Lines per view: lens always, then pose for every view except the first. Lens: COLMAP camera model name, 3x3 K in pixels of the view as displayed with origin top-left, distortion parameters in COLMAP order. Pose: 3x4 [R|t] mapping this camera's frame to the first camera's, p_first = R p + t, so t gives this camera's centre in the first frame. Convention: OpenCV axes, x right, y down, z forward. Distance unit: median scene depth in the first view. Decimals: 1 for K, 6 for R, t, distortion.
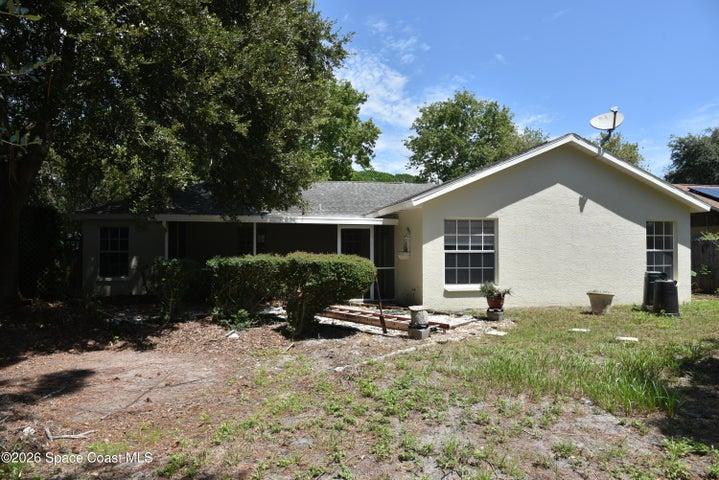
lens RADIAL K [[489.6, 0, 361.5], [0, 489.6, 238.6], [0, 0, 1]] dist [-0.036334, 0.011689]
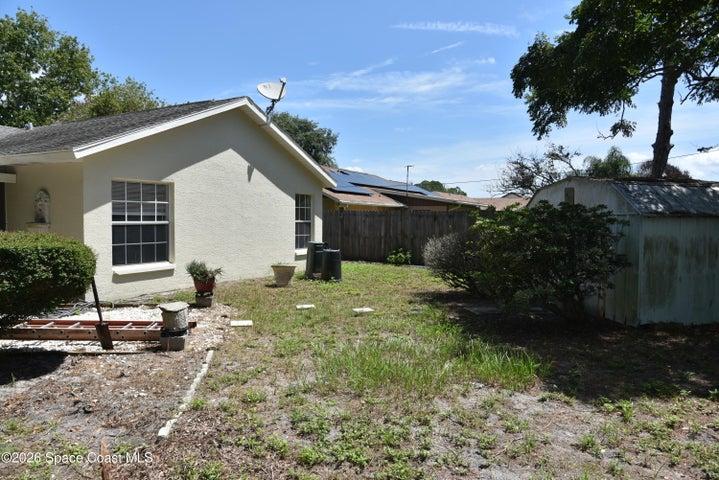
lens RADIAL K [[489.6, 0, 360.0], [0, 489.6, 242.3], [0, 0, 1]] dist [-0.036334, 0.011689]
pose [[0.625010, -0.032853, 0.779925, -0.174526], [-0.029787, 0.997383, 0.065884, -0.004683], [-0.780048, -0.064410, 0.622396, 0.227892]]
